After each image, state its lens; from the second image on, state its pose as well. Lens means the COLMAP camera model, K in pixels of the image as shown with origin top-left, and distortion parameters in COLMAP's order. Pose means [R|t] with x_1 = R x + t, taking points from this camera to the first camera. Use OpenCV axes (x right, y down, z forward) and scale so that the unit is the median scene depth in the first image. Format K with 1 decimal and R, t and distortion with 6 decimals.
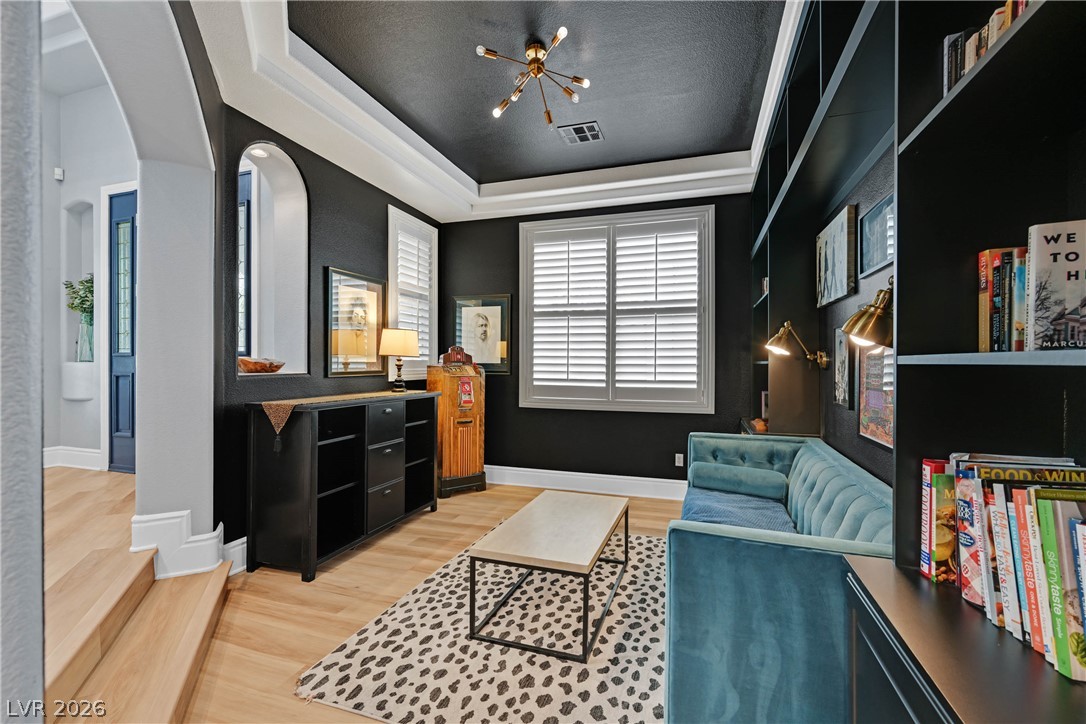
lens RADIAL K [[478.5, 0, 543.1], [0, 478.5, 361.5], [0, 0, 1]] dist [-0.003391, 0.001318]
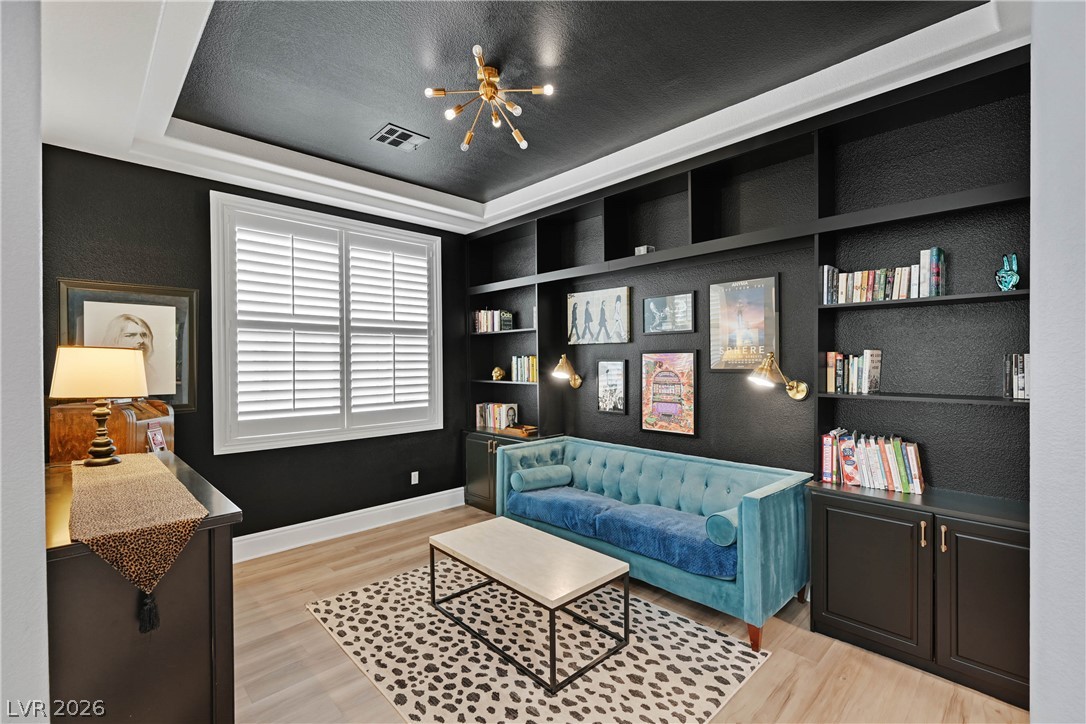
lens RADIAL K [[478.5, 0, 544.3], [0, 478.5, 362.5], [0, 0, 1]] dist [-0.003391, 0.001318]
pose [[0.460095, -0.009541, 0.887819, -0.824930], [0.005249, 0.999954, 0.008026, -0.079739], [-0.887854, 0.000967, 0.460124, 0.467519]]
